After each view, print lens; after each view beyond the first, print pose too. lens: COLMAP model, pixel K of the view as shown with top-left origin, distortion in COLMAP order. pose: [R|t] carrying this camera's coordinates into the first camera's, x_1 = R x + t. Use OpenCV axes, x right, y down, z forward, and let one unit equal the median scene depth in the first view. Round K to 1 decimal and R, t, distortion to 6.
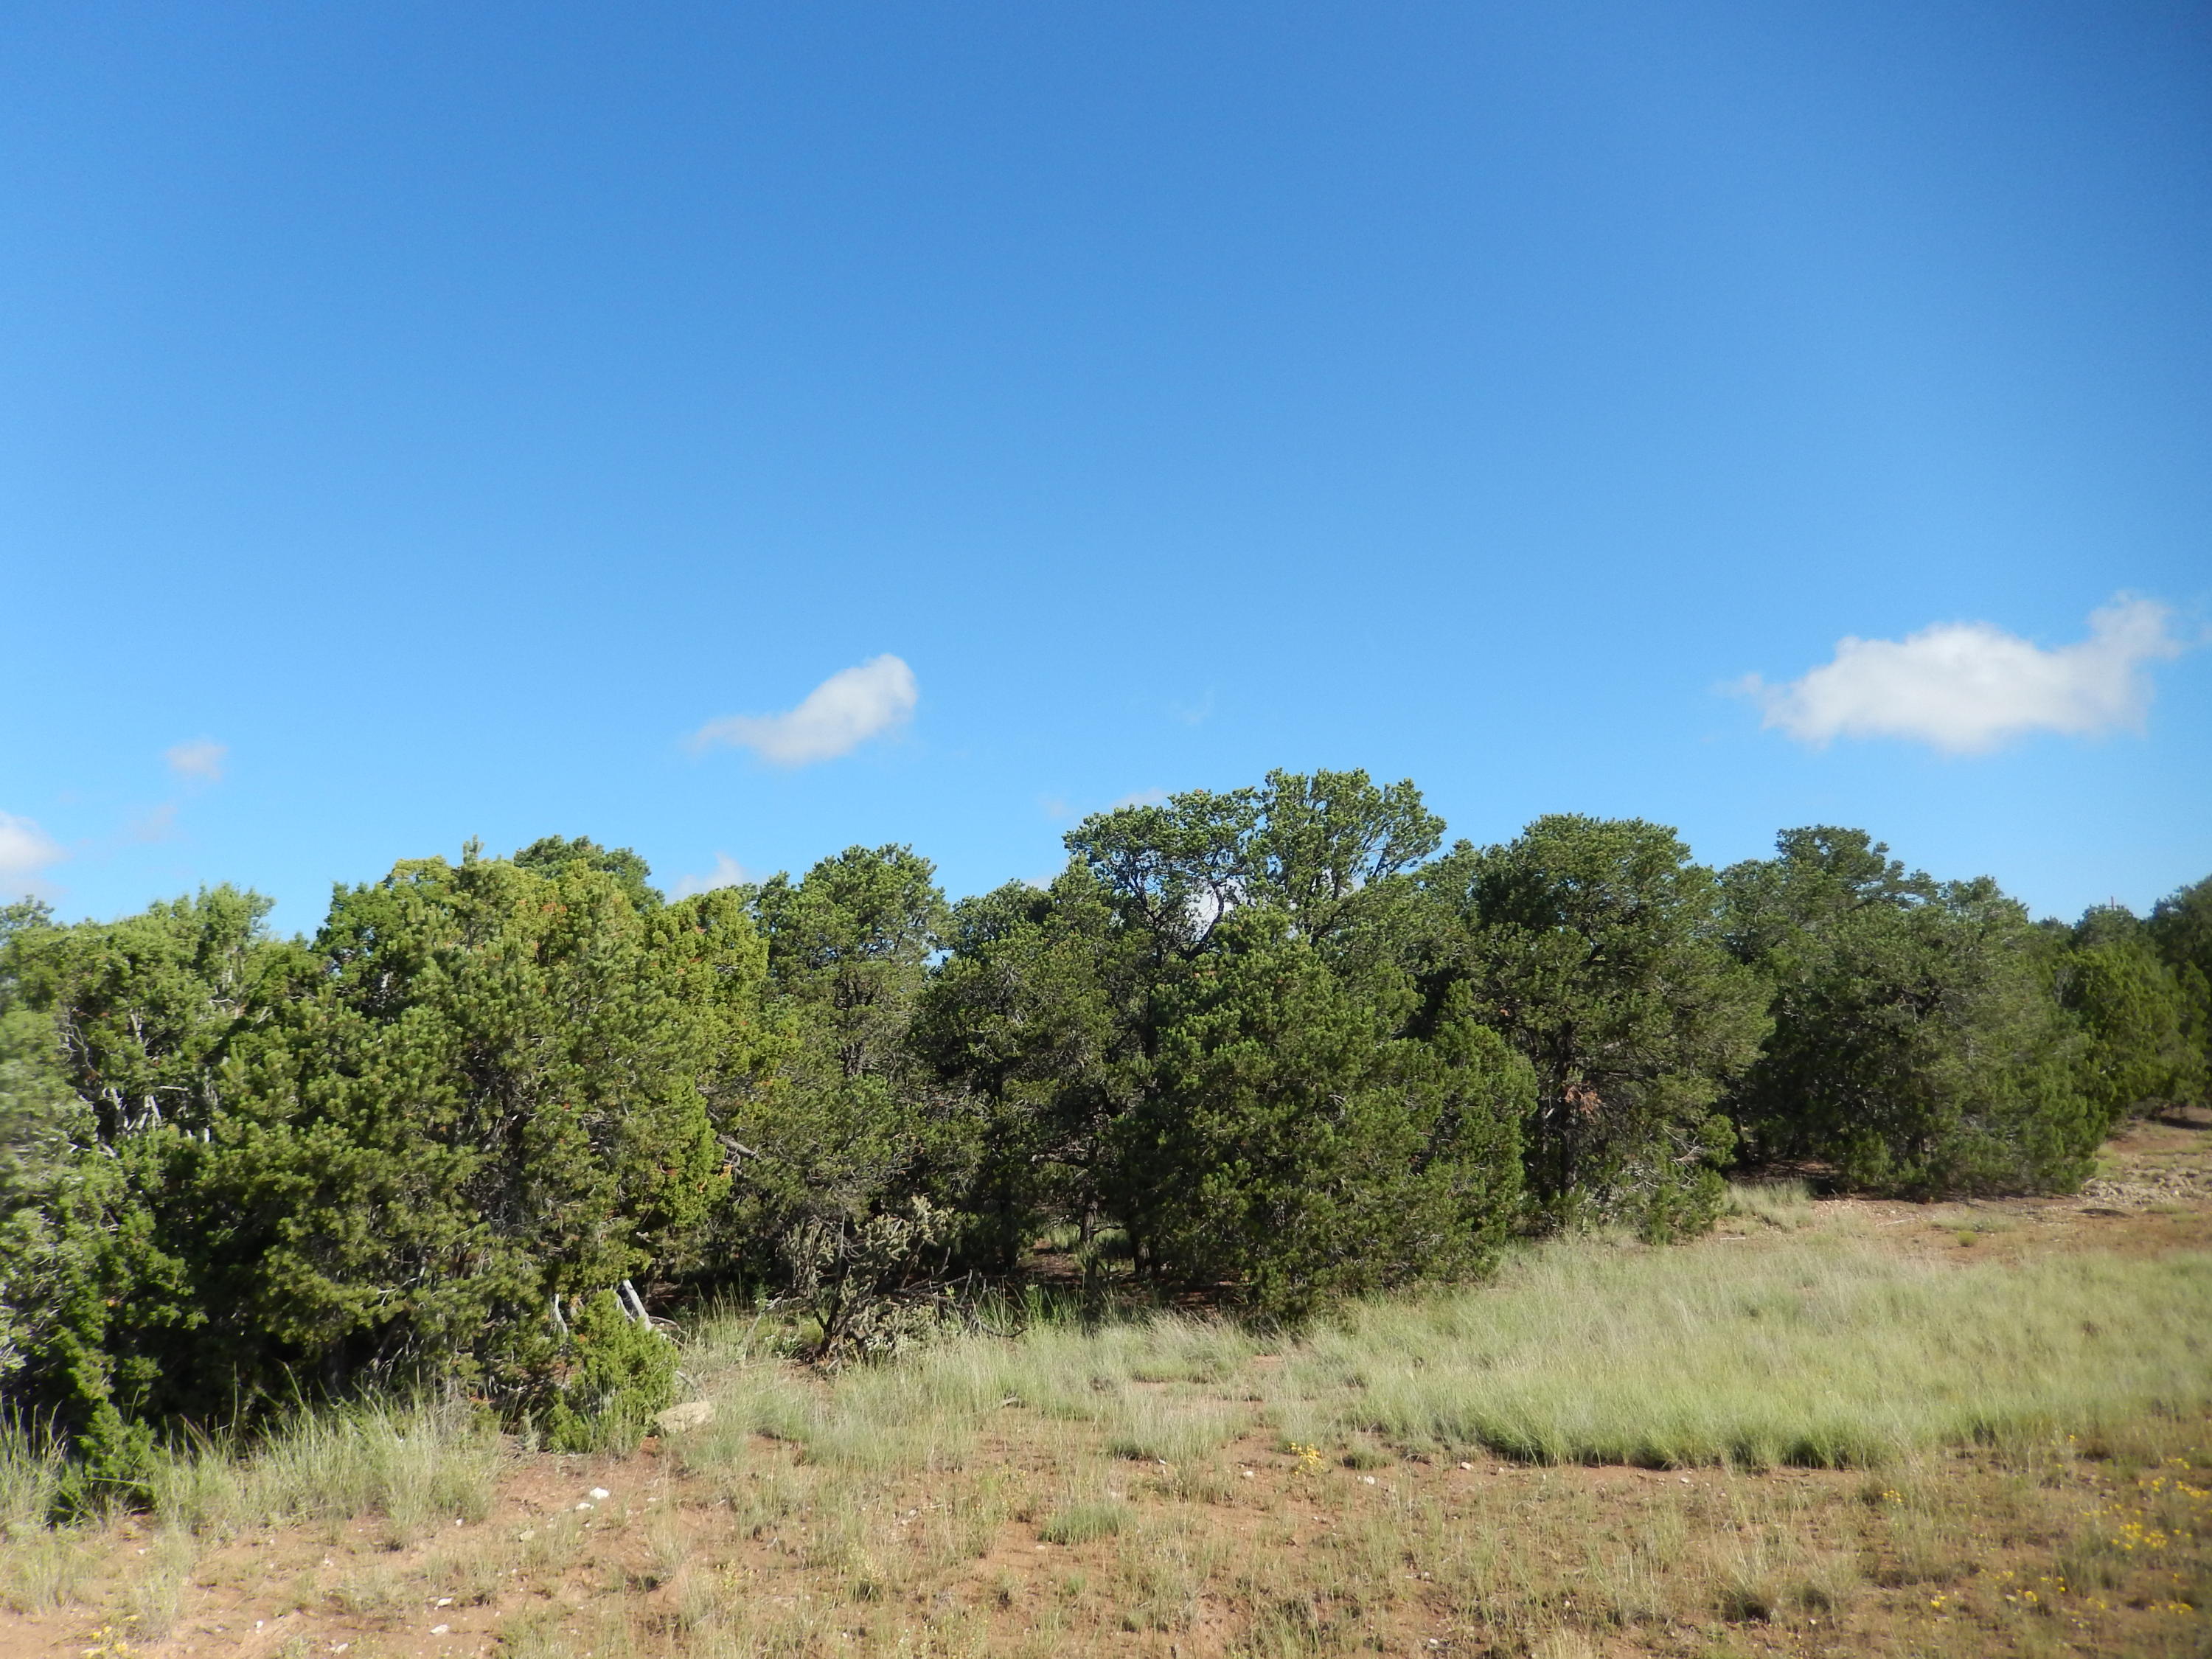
lens RADIAL K [[1696.5, 0, 1117.1], [0, 1696.5, 838.4], [0, 0, 1]] dist [0.014073, -0.008864]
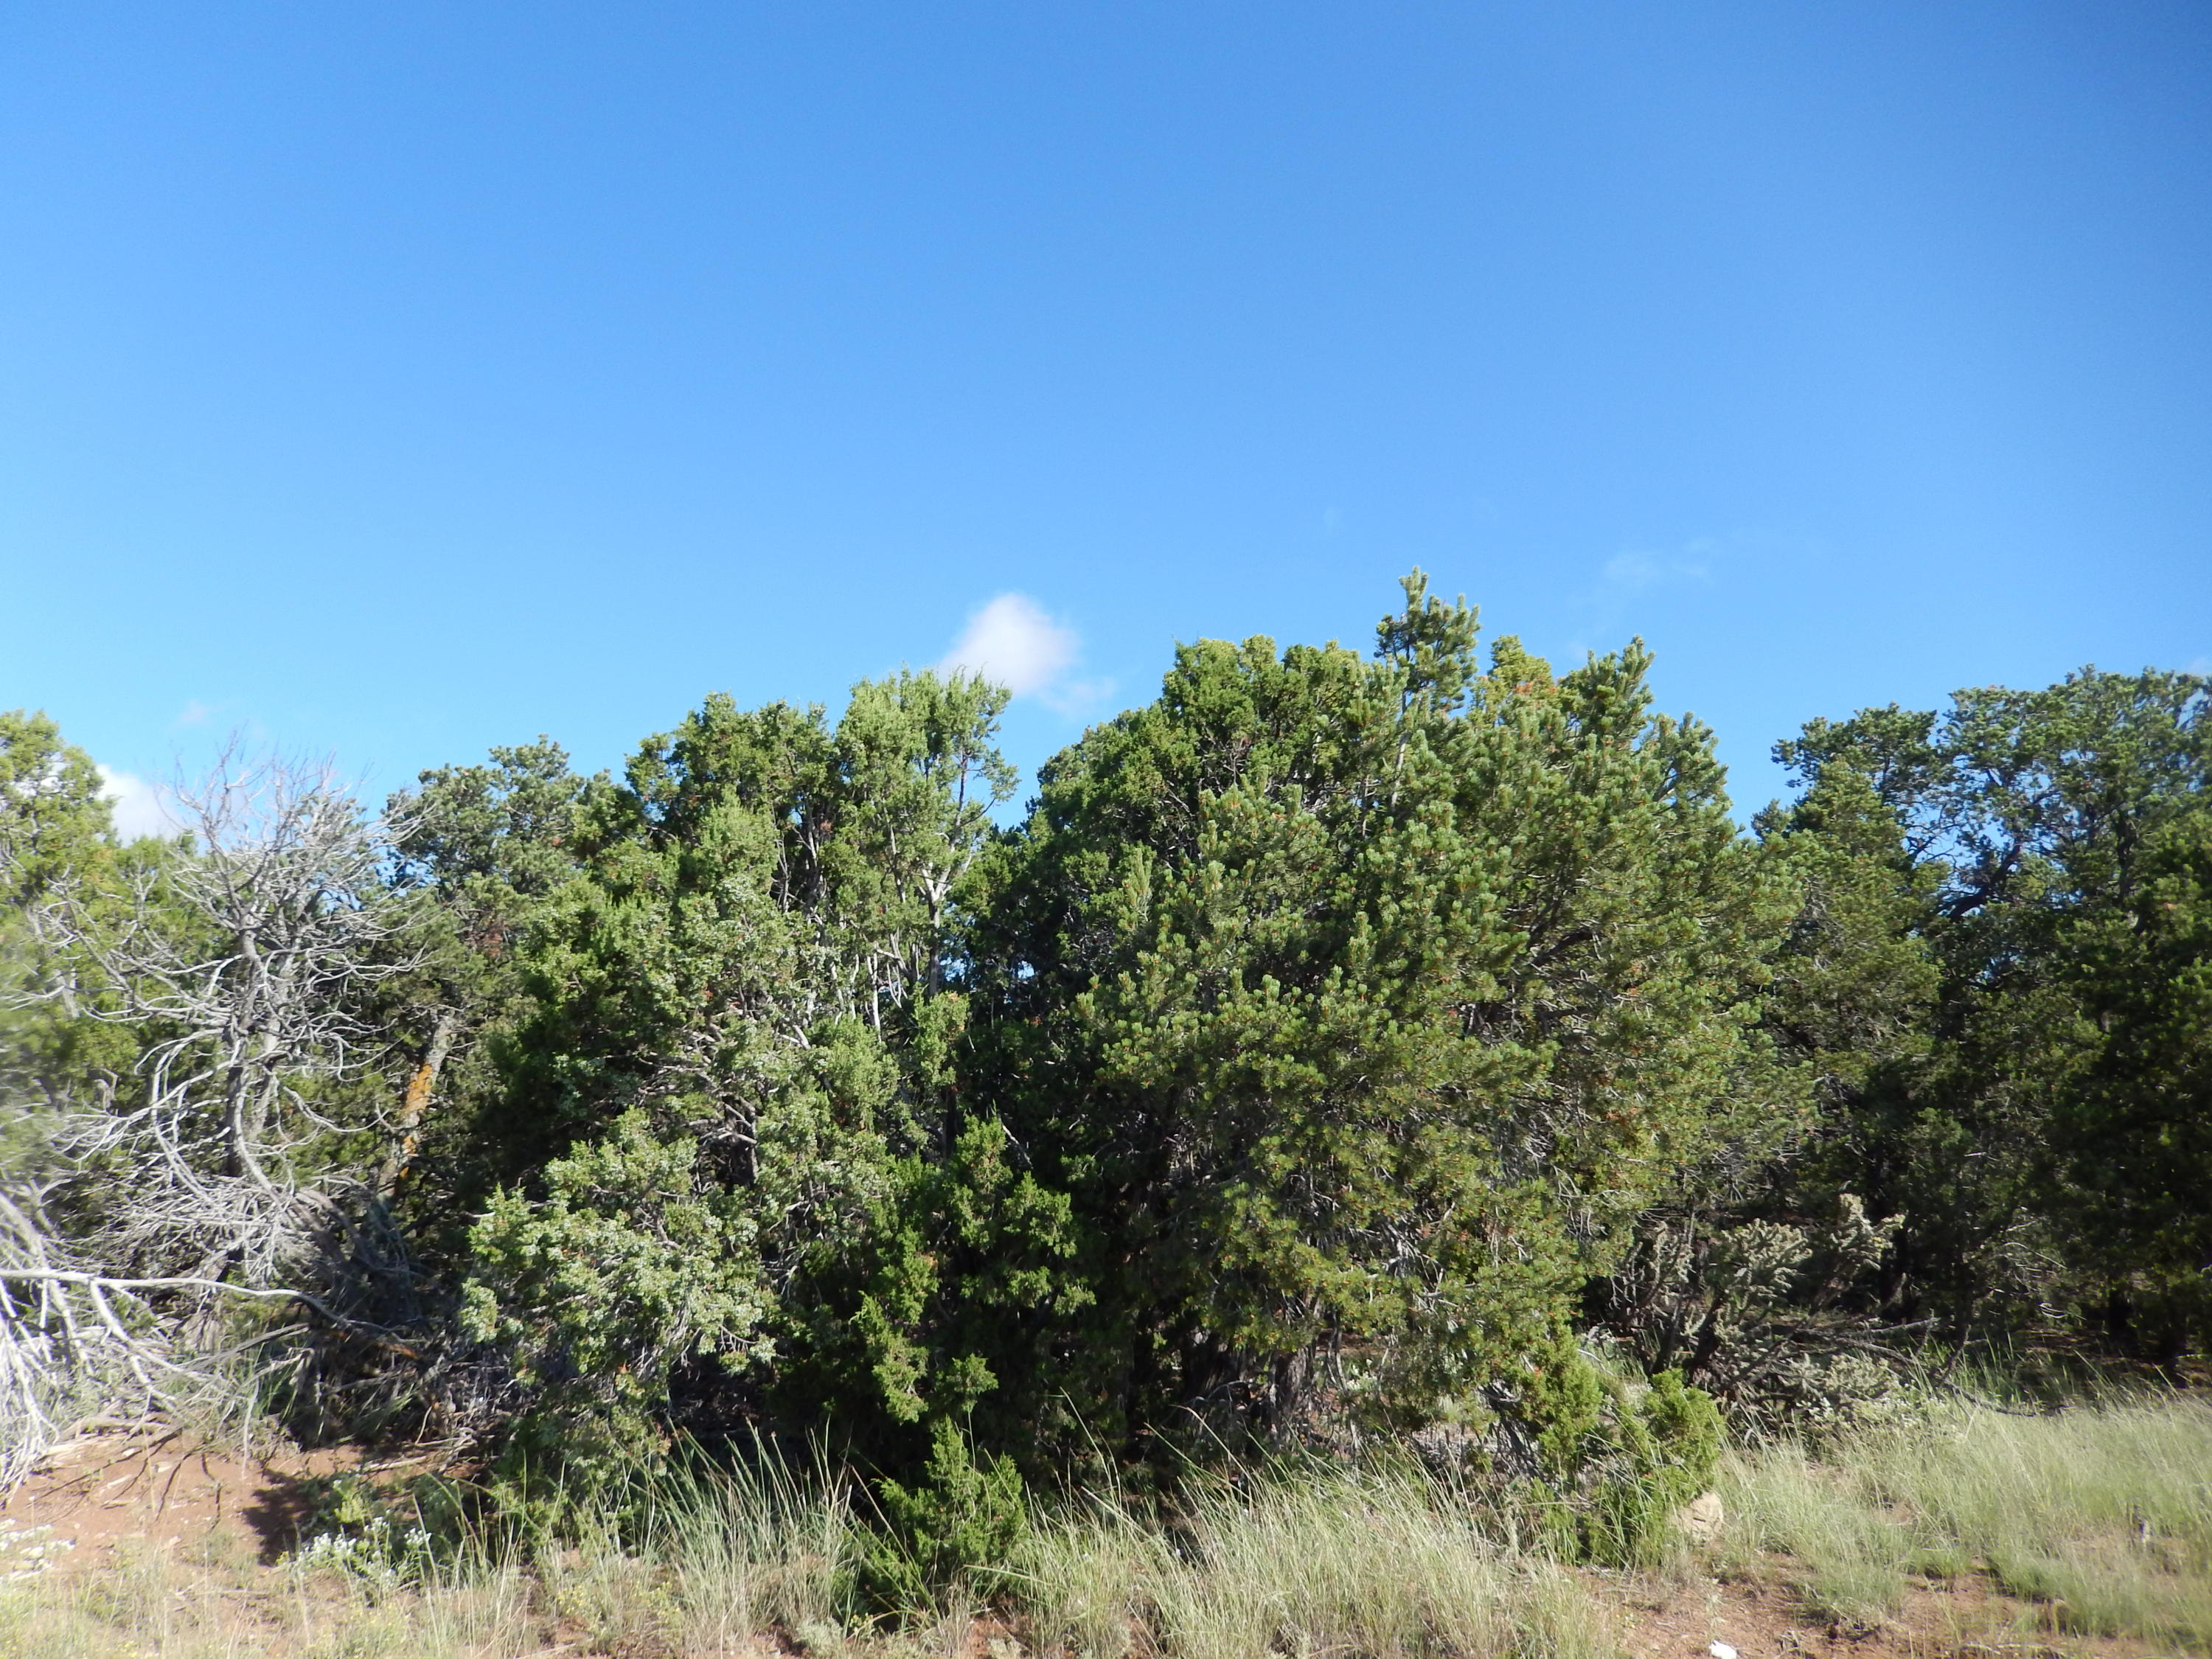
lens RADIAL K [[1696.5, 0, 1134.8], [0, 1696.5, 843.8], [0, 0, 1]] dist [0.014073, -0.008864]
pose [[0.993967, 0.042183, -0.101244, -0.470152], [-0.042984, 0.999059, -0.005744, 0.125462], [0.100907, 0.010062, 0.994845, 0.407015]]
